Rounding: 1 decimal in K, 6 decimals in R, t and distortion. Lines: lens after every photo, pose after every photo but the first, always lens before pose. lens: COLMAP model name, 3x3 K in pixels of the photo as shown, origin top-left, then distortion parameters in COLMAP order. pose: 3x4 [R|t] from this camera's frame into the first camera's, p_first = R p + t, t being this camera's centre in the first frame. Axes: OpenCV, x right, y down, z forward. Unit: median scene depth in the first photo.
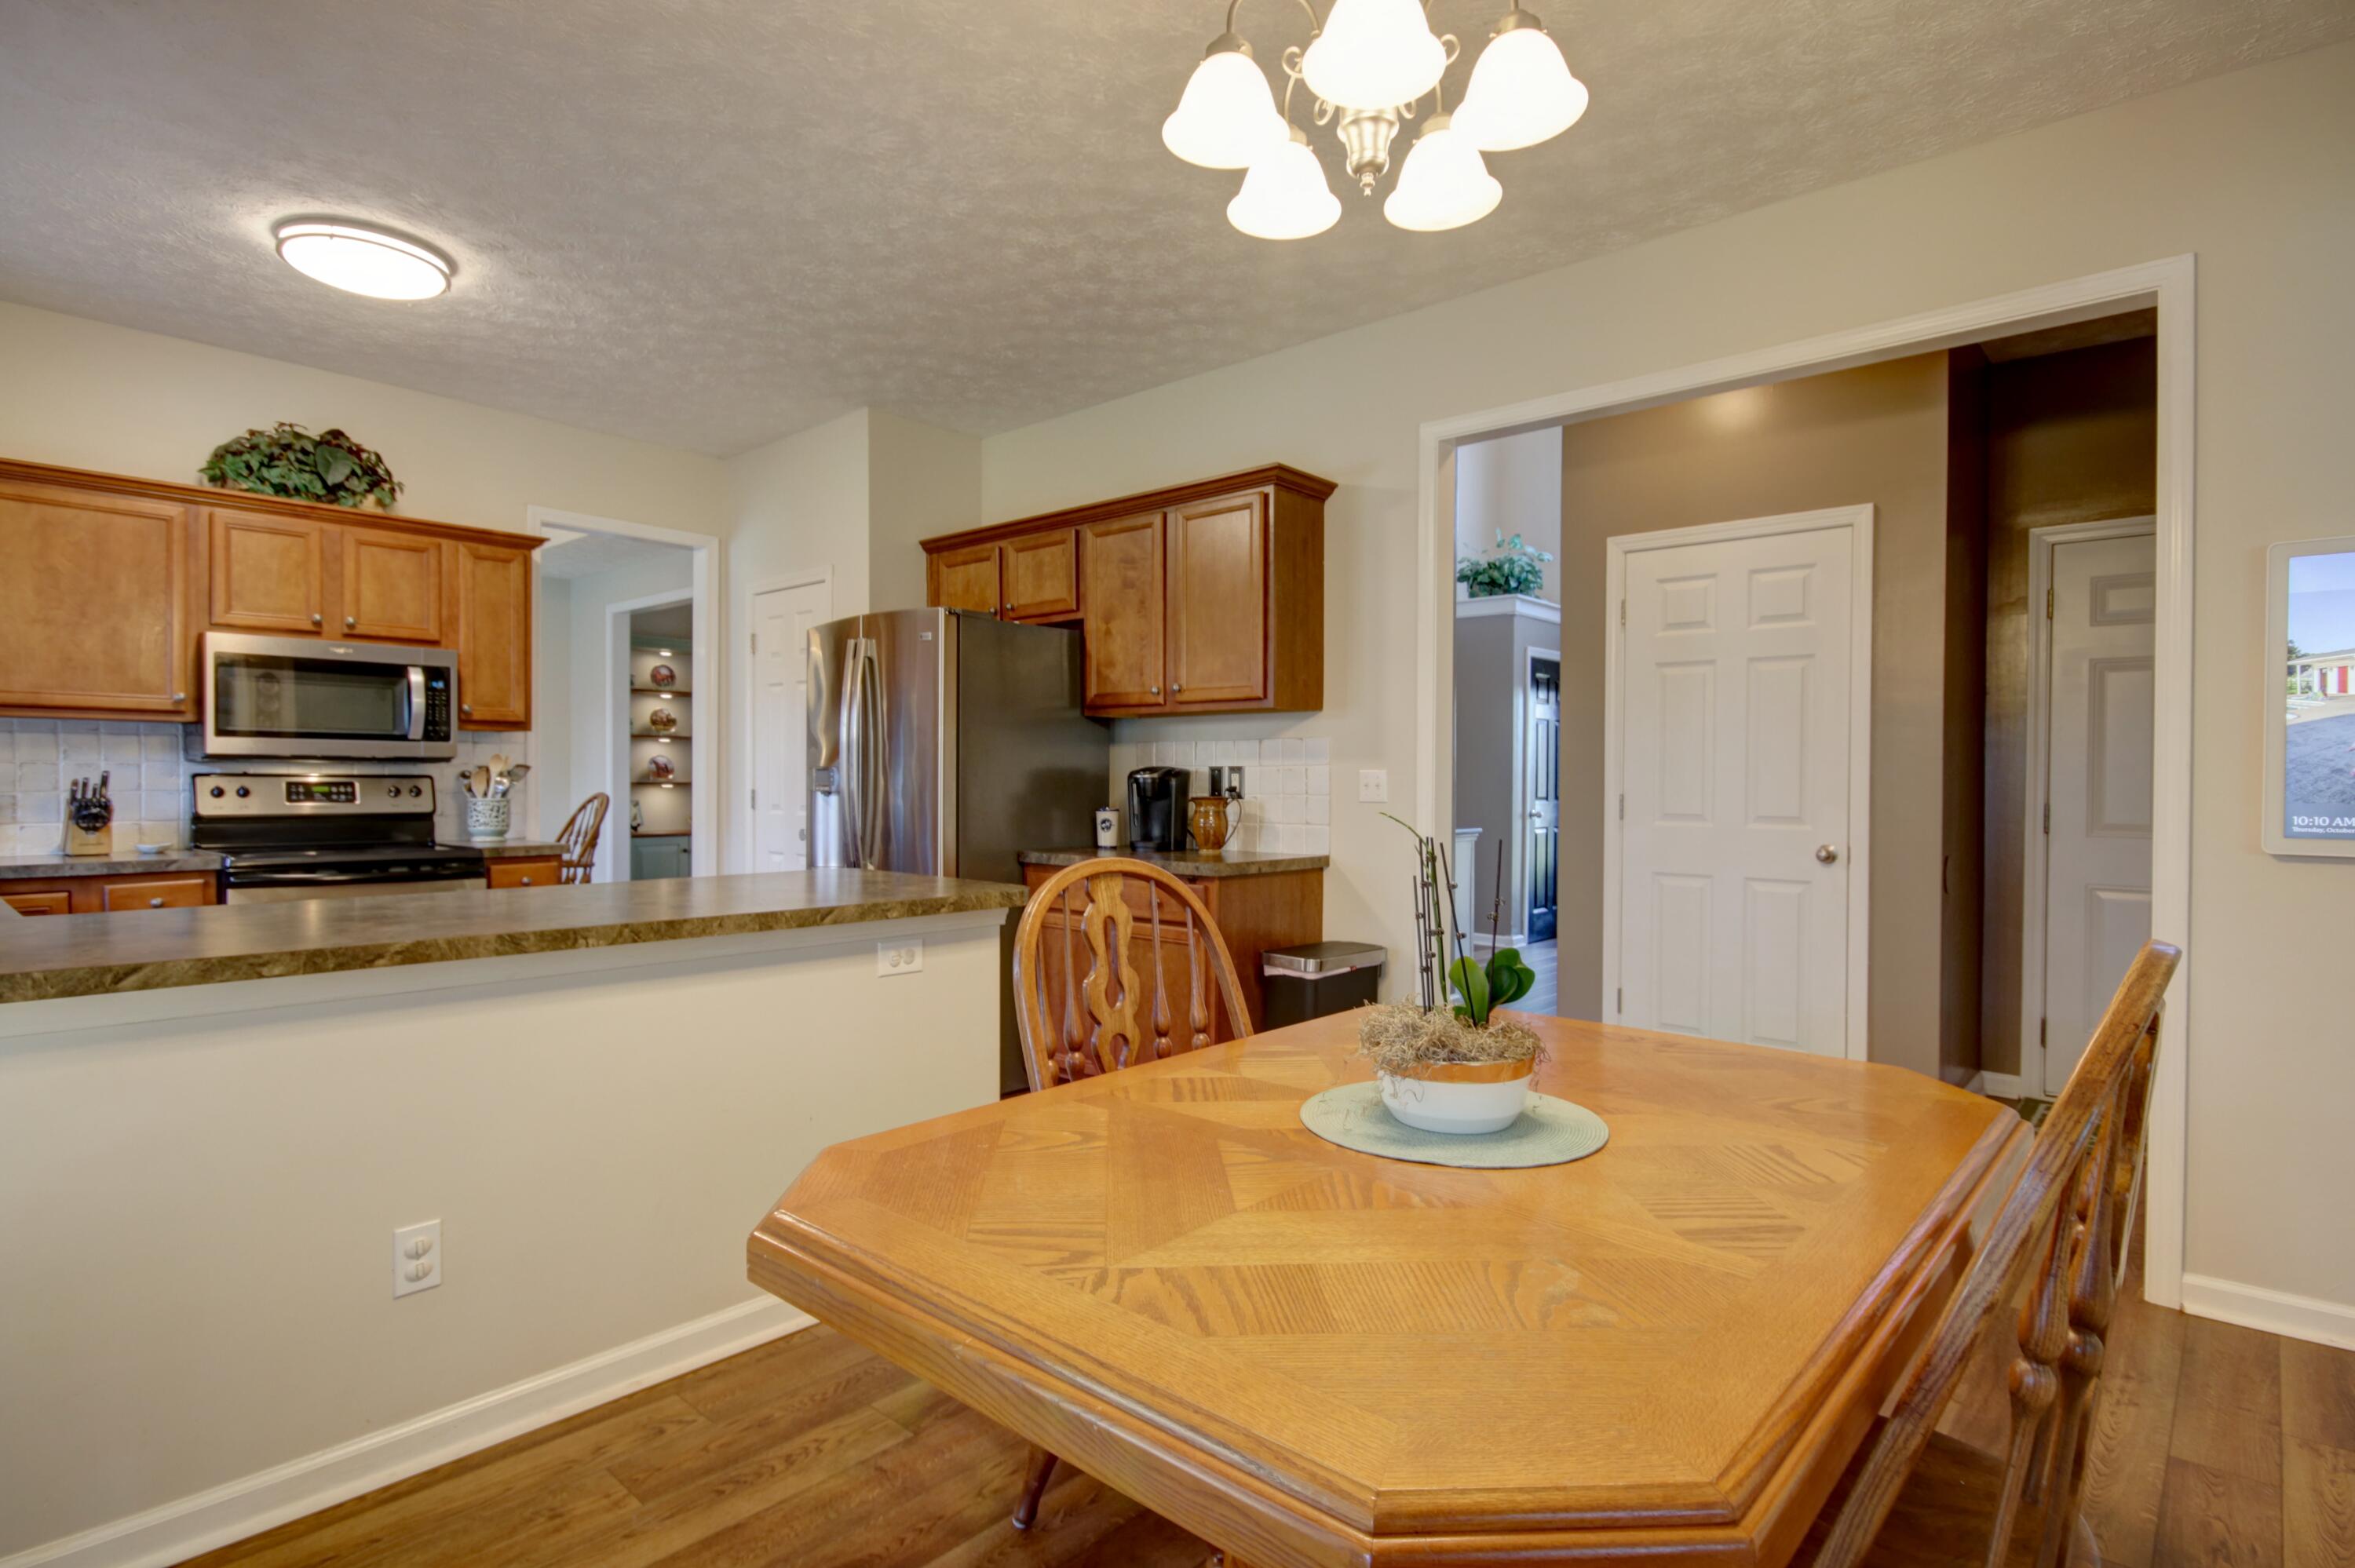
lens RADIAL K [[1171.0, 0, 1175.8], [0, 1171.0, 787.6], [0, 0, 1]] dist [0.022298, -0.015416]
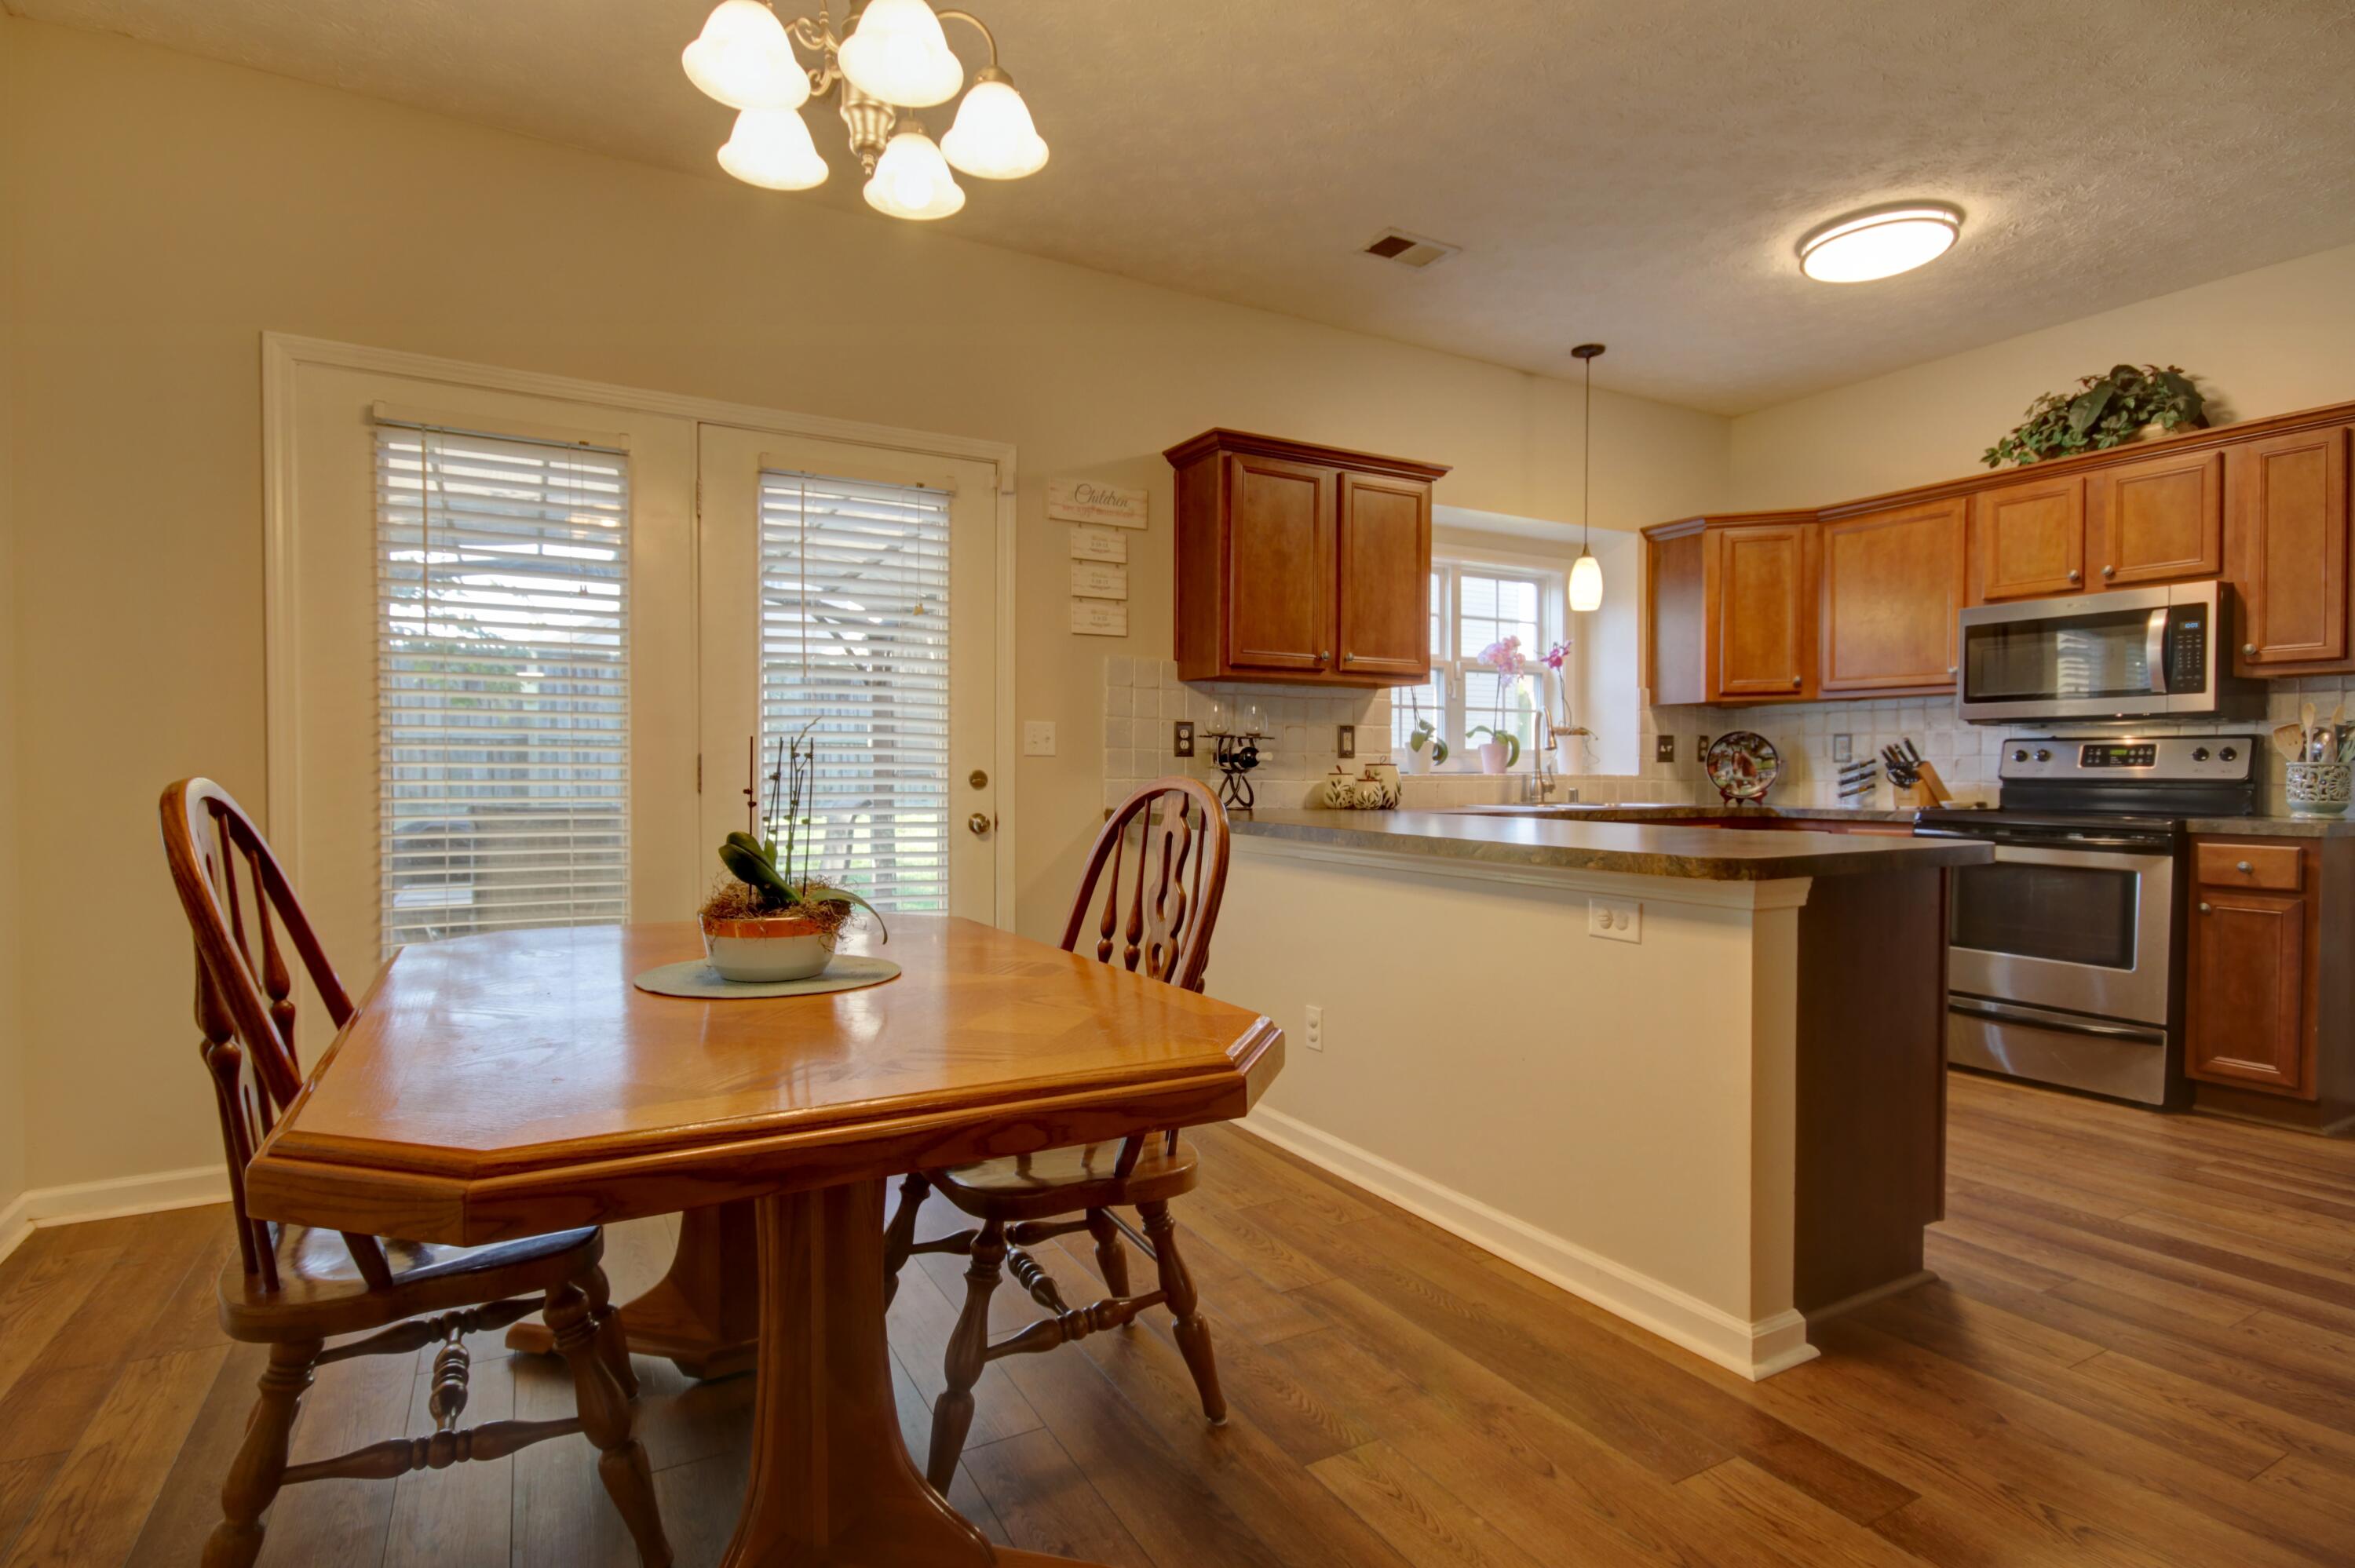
lens RADIAL K [[1171.0, 0, 1175.8], [0, 1171.0, 787.6], [0, 0, 1]] dist [0.022298, -0.015416]
pose [[-0.307310, 0.010075, -0.951556, 0.419771], [-0.009320, 0.999864, 0.013596, 0.024710], [0.951564, 0.013047, -0.307175, 0.595337]]
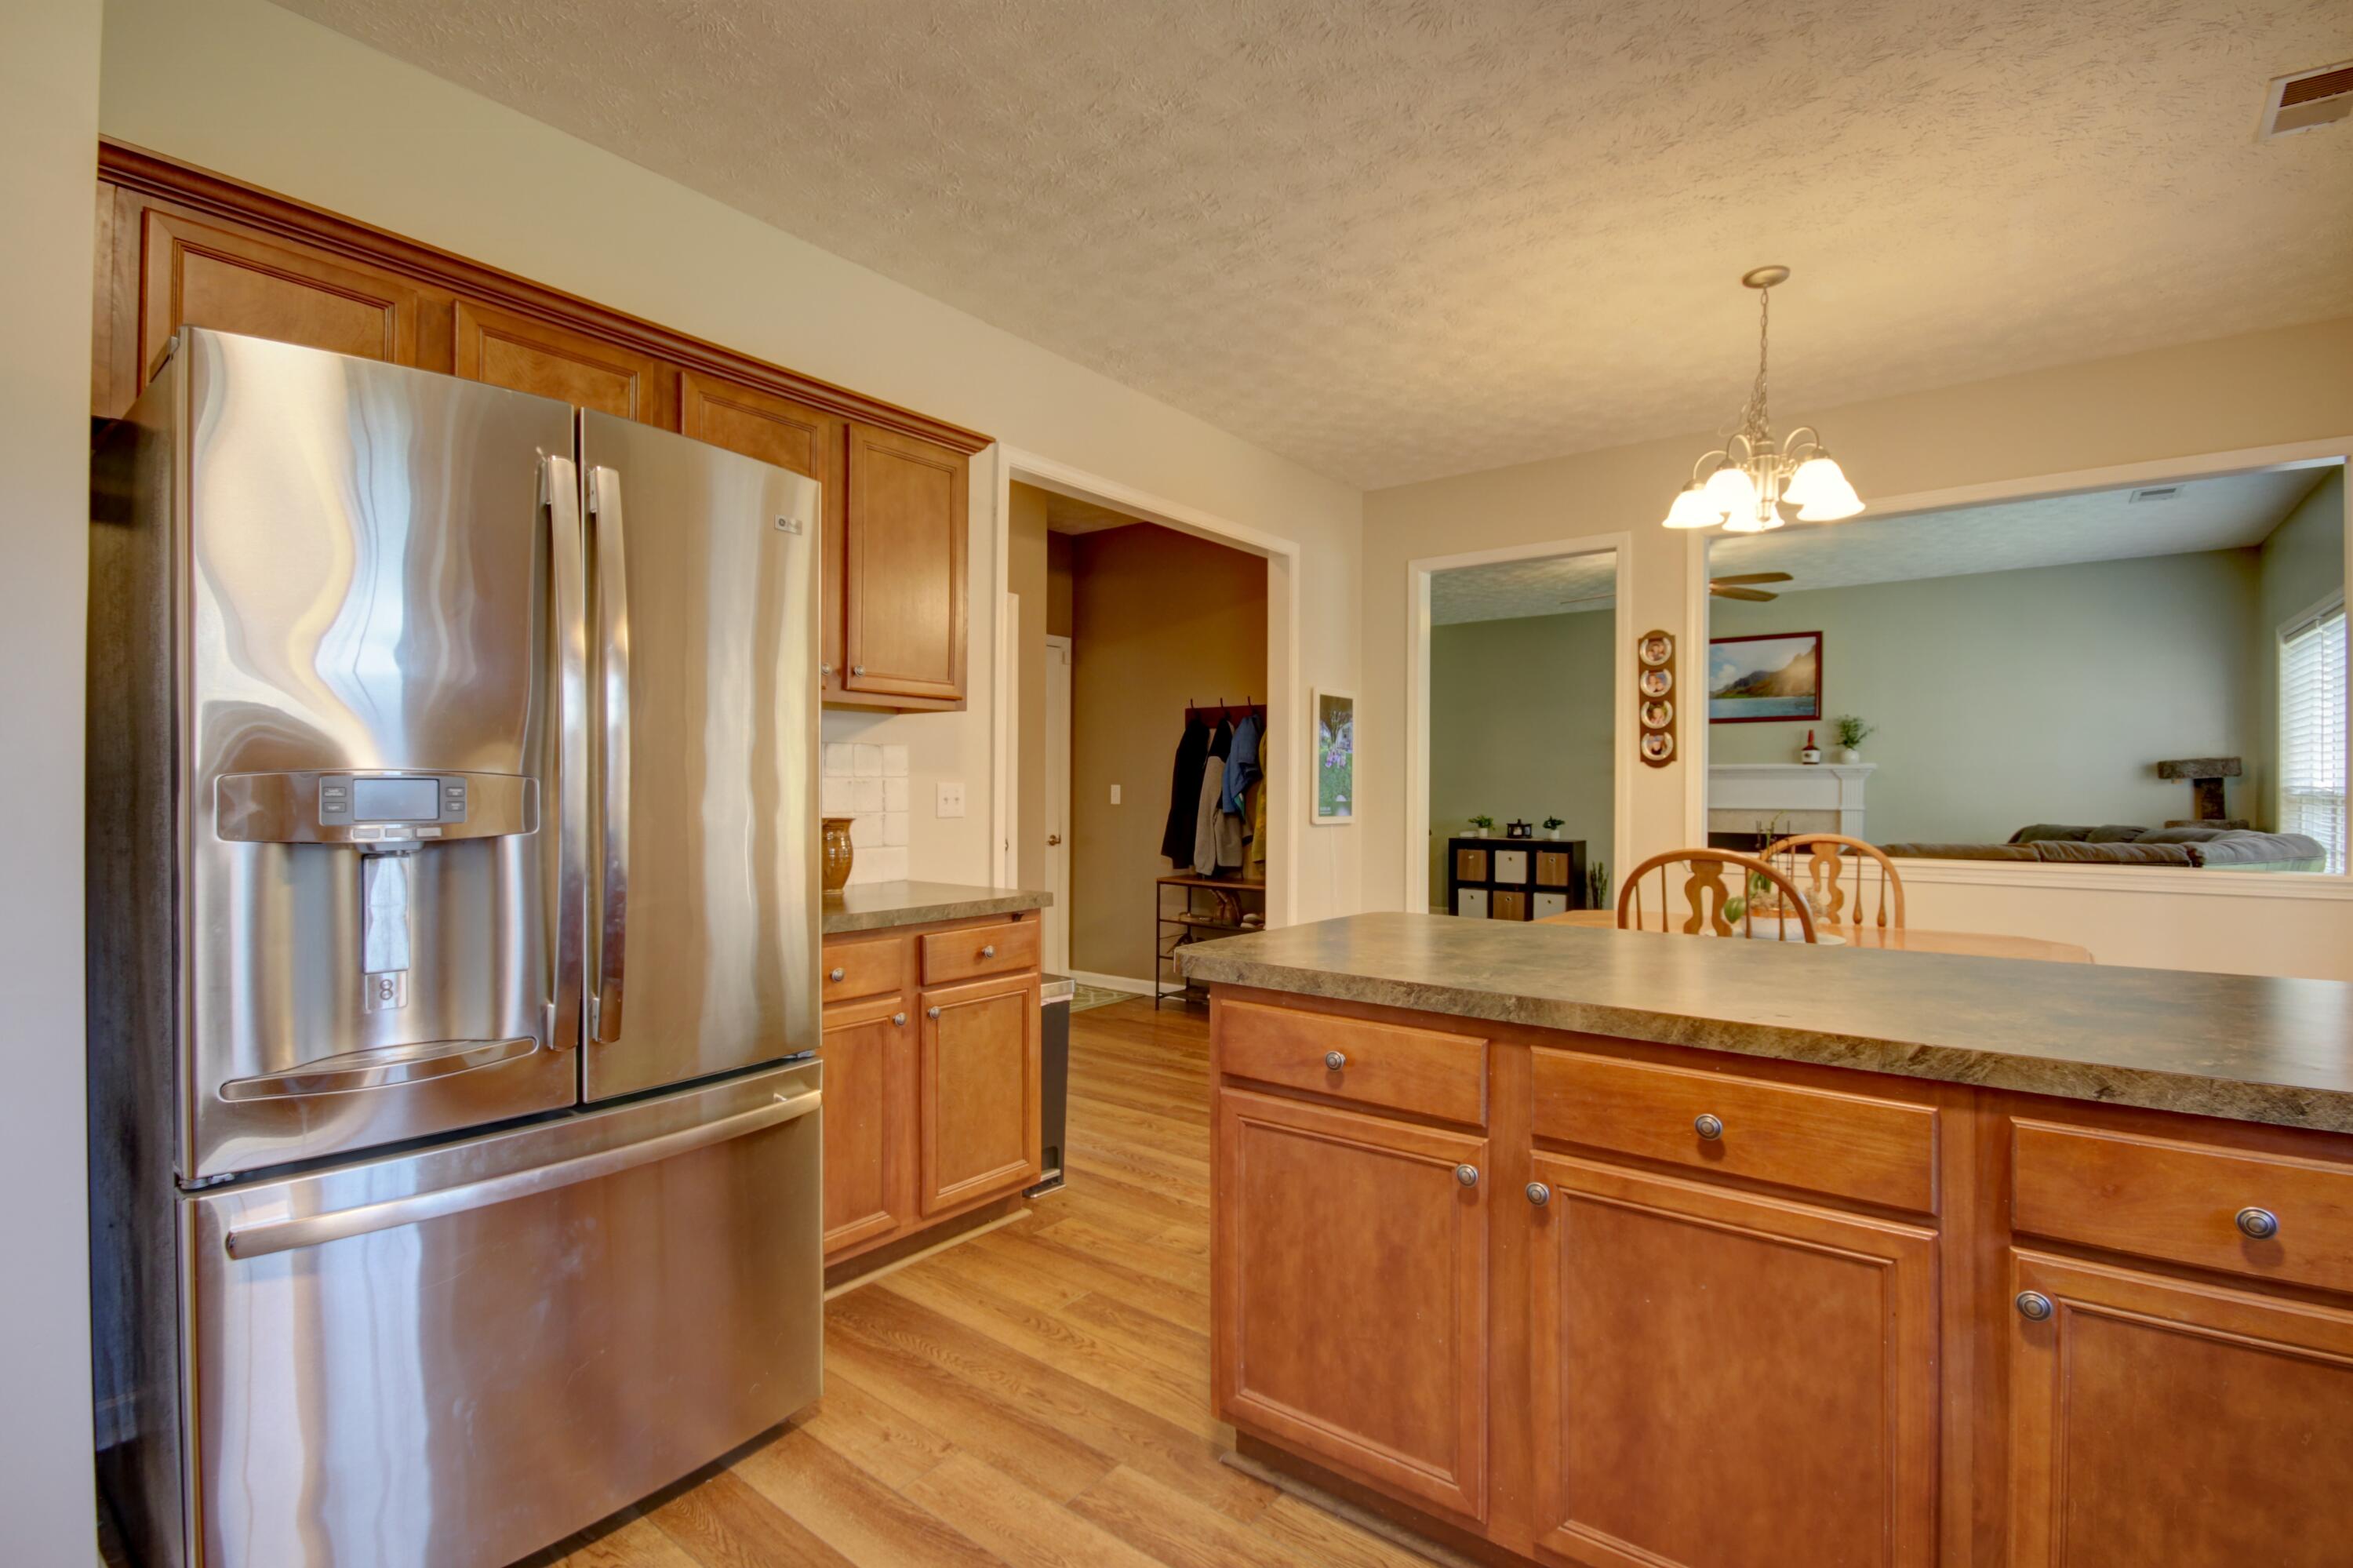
lens RADIAL K [[1096.2, 0, 1171.9], [0, 1096.2, 793.9], [0, 0, 1]] dist [-0.001297, -0.000285]
pose [[-0.085068, -0.009207, 0.996333, -0.674926], [0.002363, 0.999953, 0.009442, -0.014487], [-0.996372, 0.003157, -0.085042, 0.830513]]
